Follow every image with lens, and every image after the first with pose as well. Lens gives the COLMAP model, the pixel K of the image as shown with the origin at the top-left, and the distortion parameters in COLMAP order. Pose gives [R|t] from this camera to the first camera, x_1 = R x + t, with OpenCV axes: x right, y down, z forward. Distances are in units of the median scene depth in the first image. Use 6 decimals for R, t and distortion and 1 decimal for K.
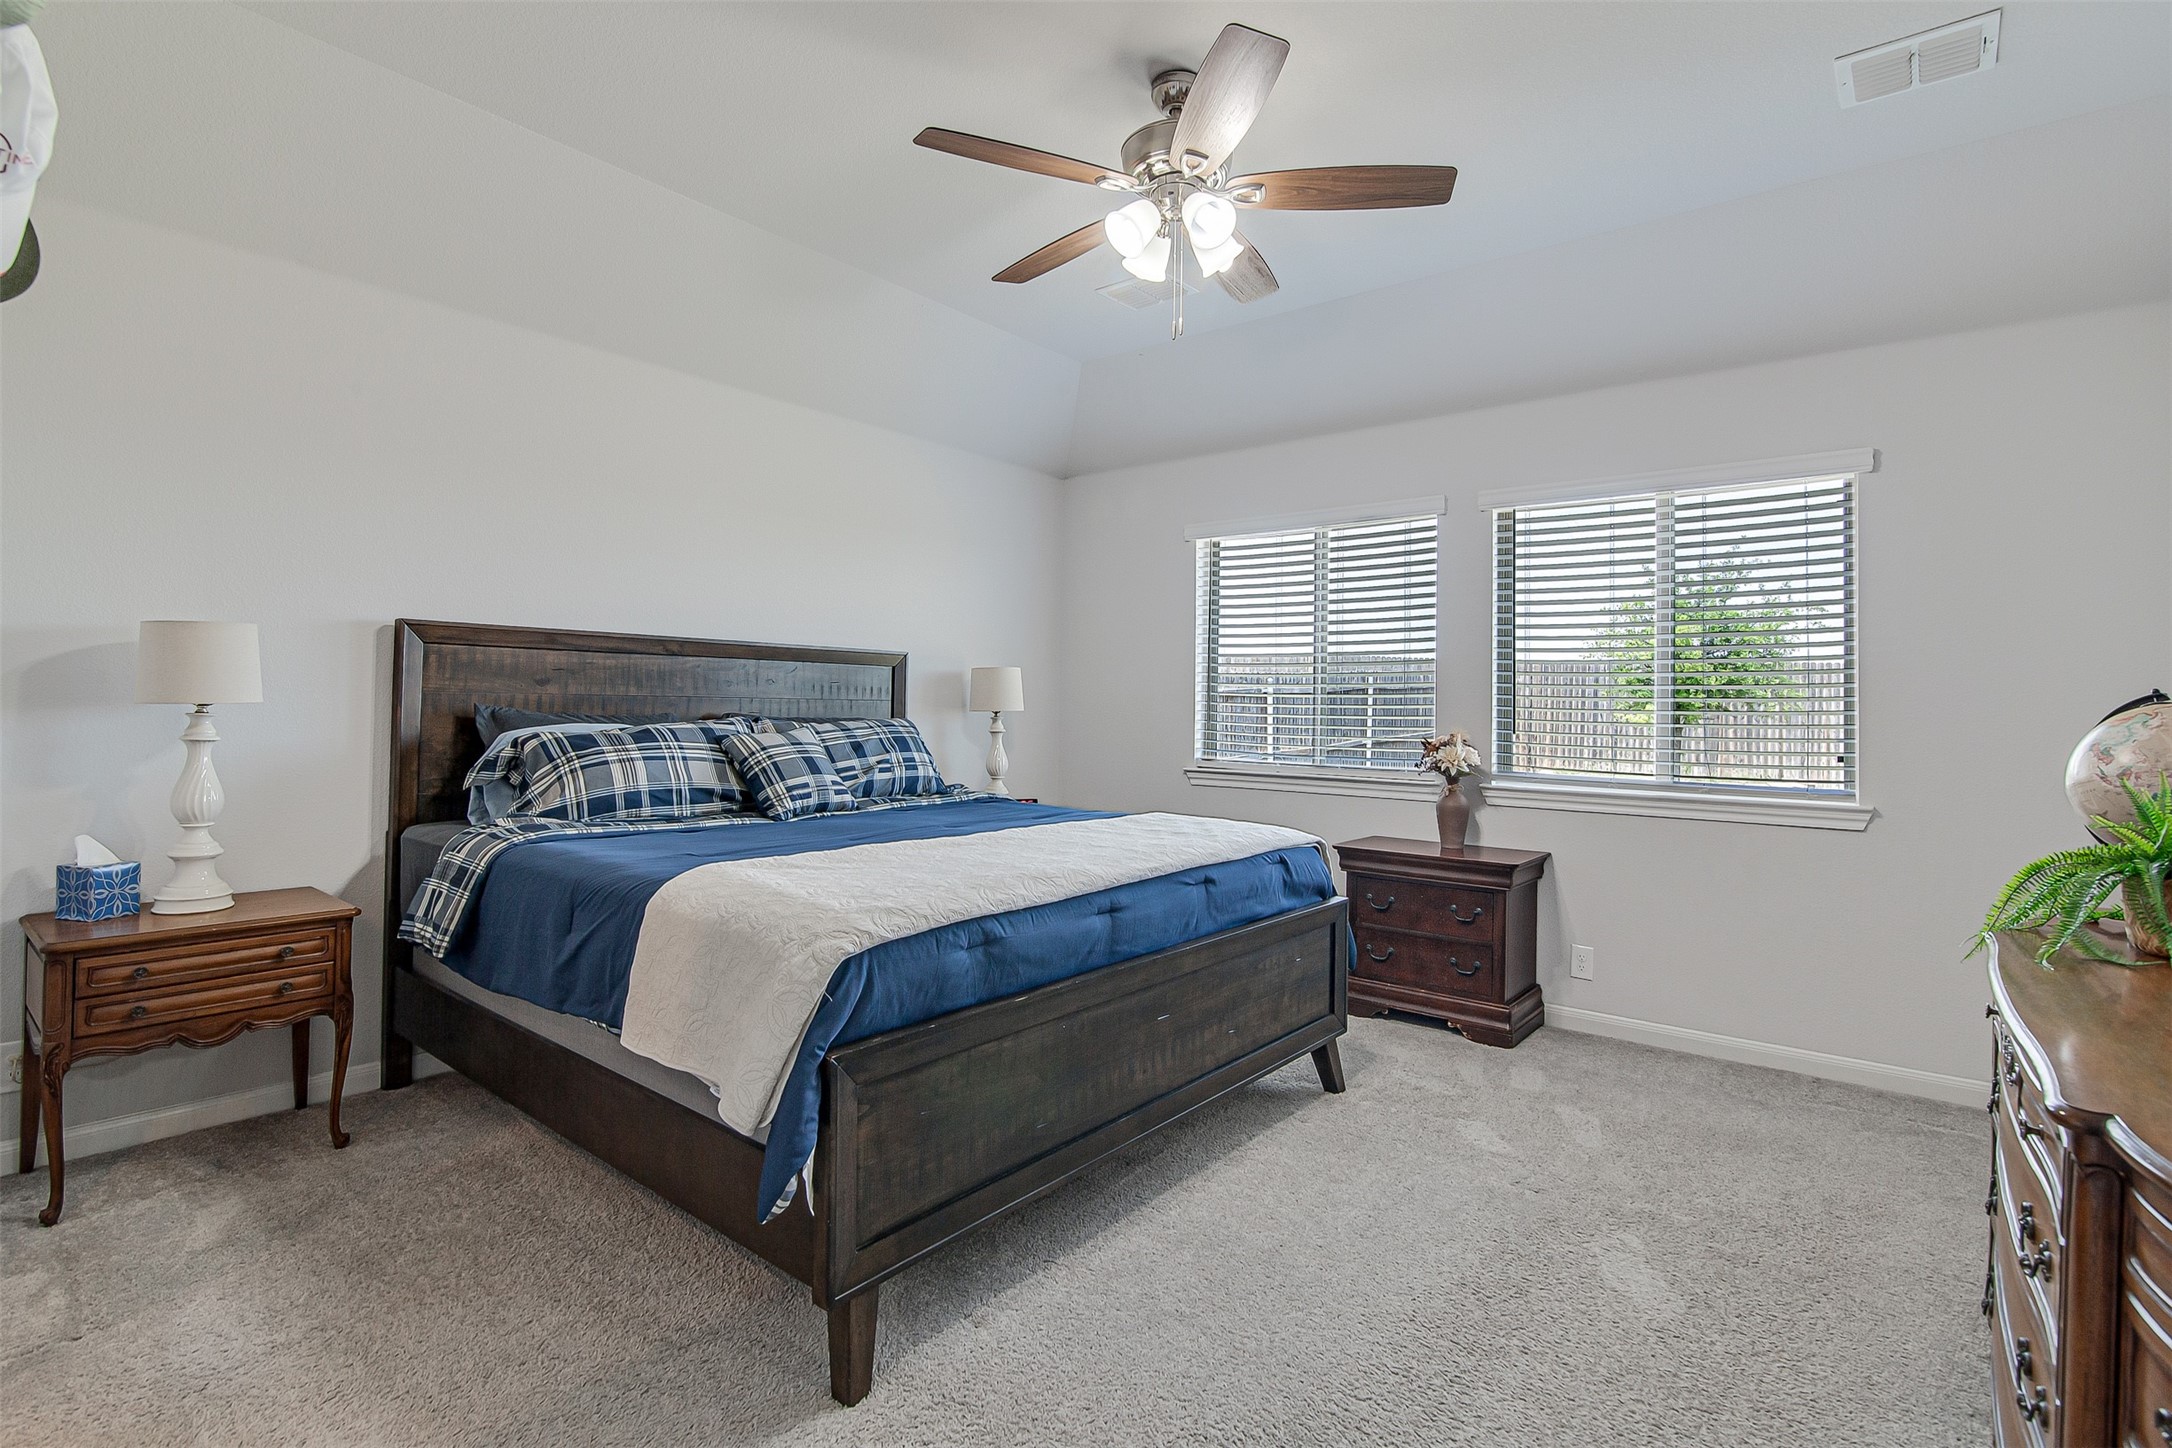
lens RADIAL K [[1031.8, 0, 1082.5], [0, 1031.8, 659.4], [0, 0, 1]] dist [-0.062057, -0.000109]
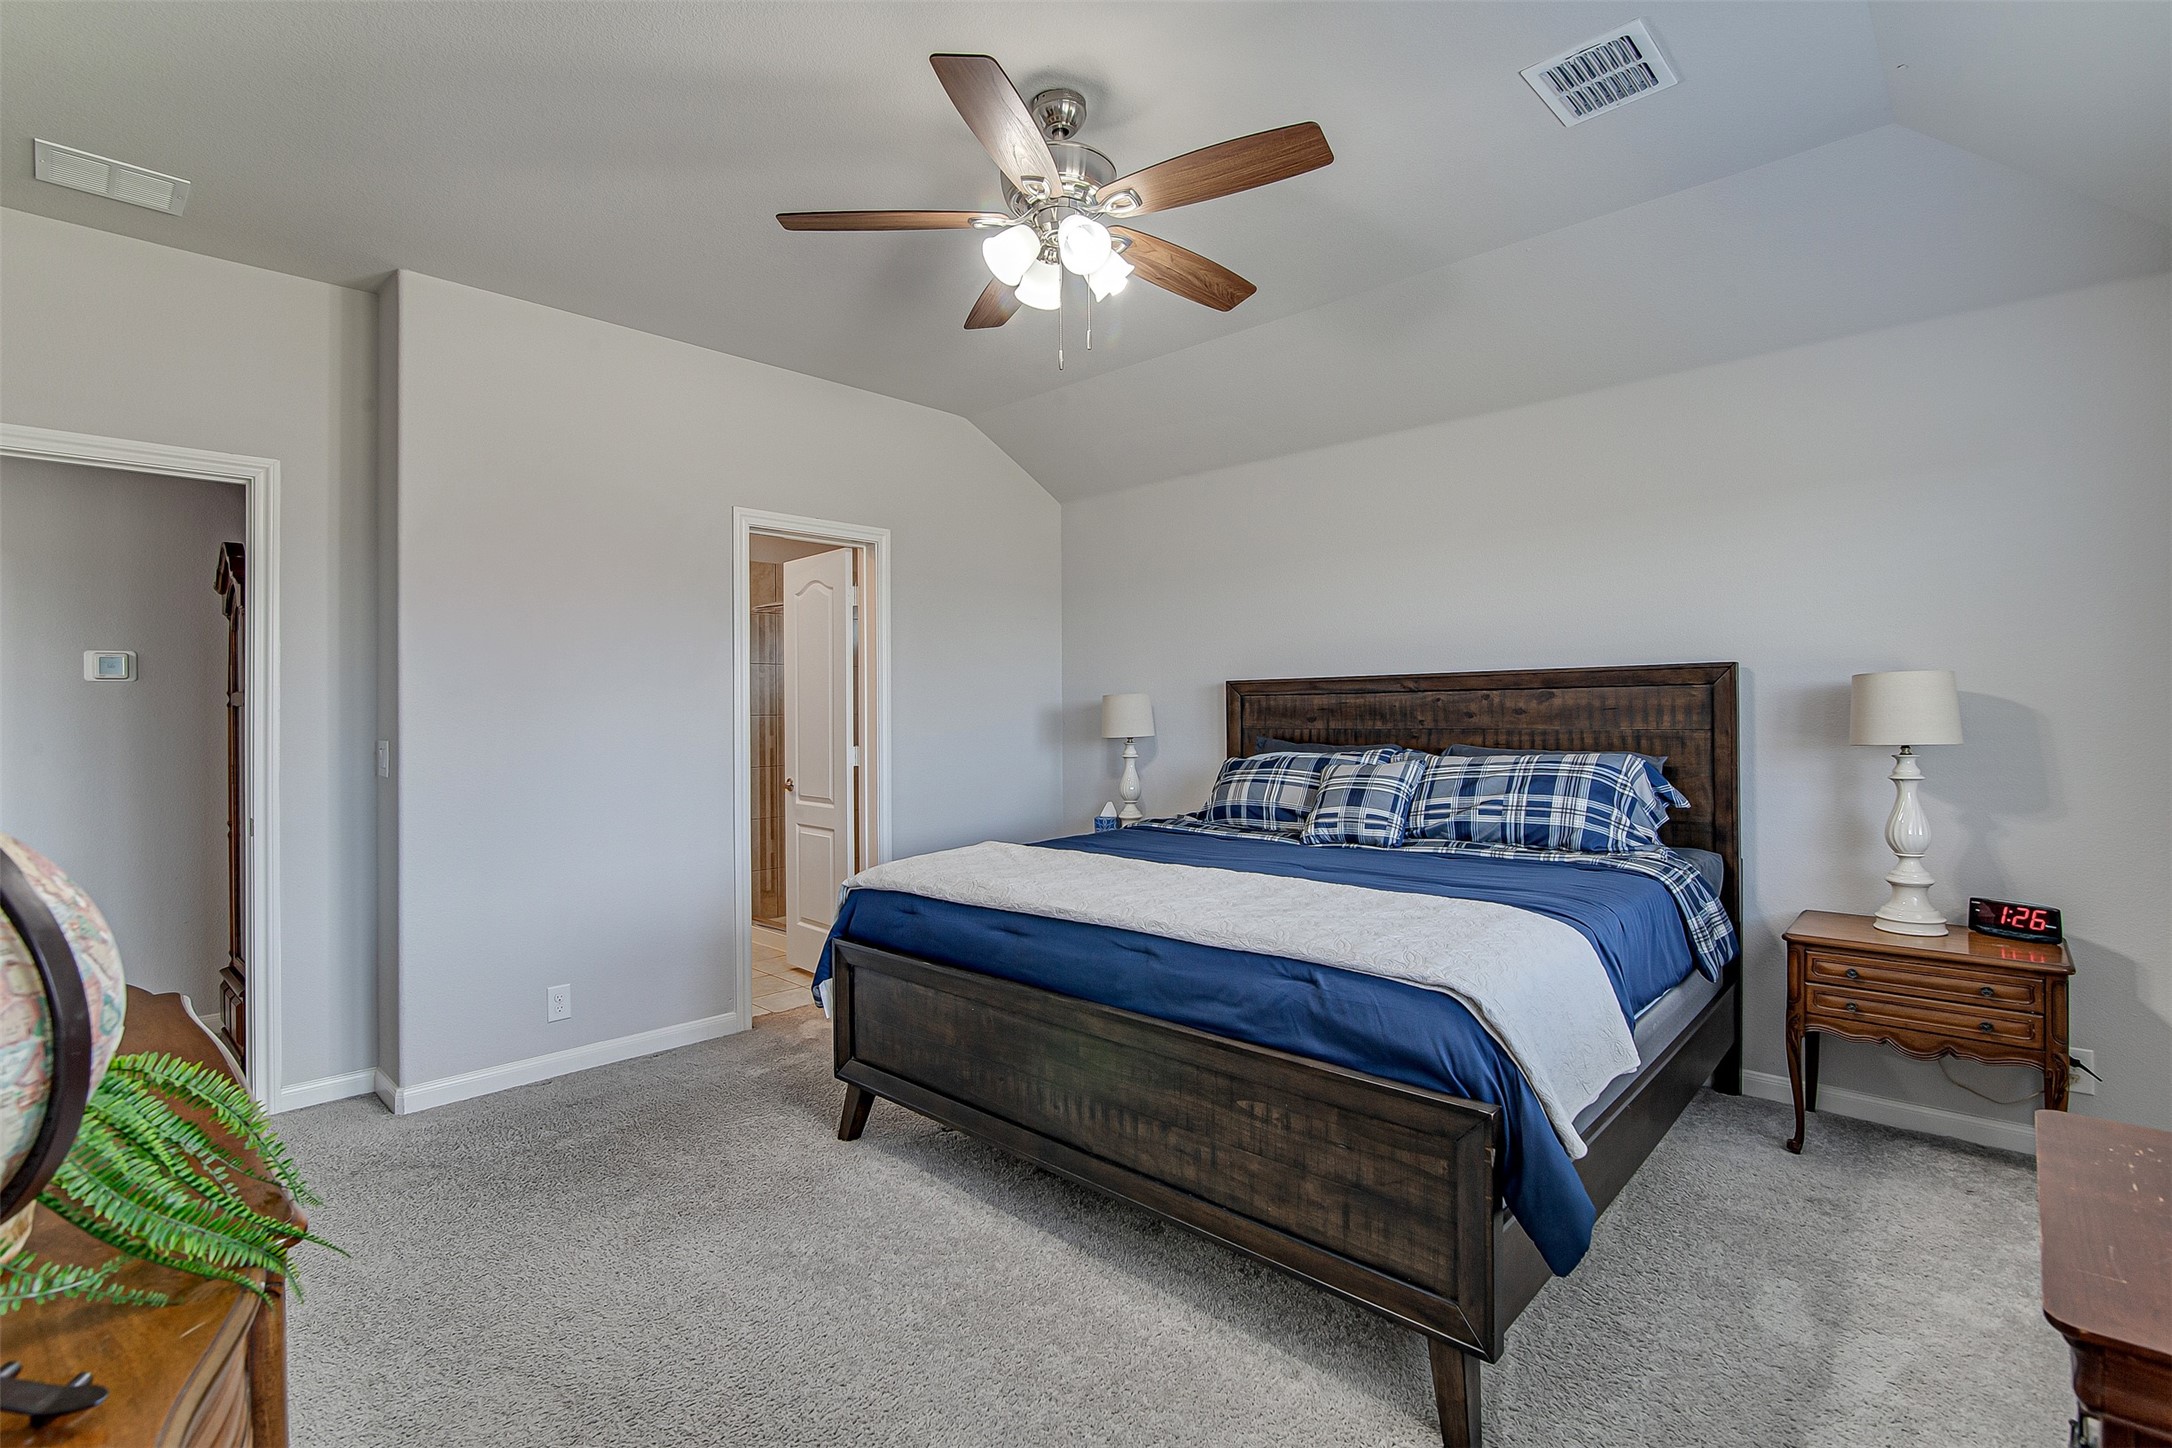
lens RADIAL K [[995.7, 0, 1084.3], [0, 995.7, 709.7], [0, 0, 1]] dist [-0.009532, 0.000695]
pose [[-0.071484, -0.019754, -0.997246, 0.774779], [0.052827, 0.998326, -0.023562, 0.025035], [0.996042, -0.054366, -0.070320, 0.823218]]
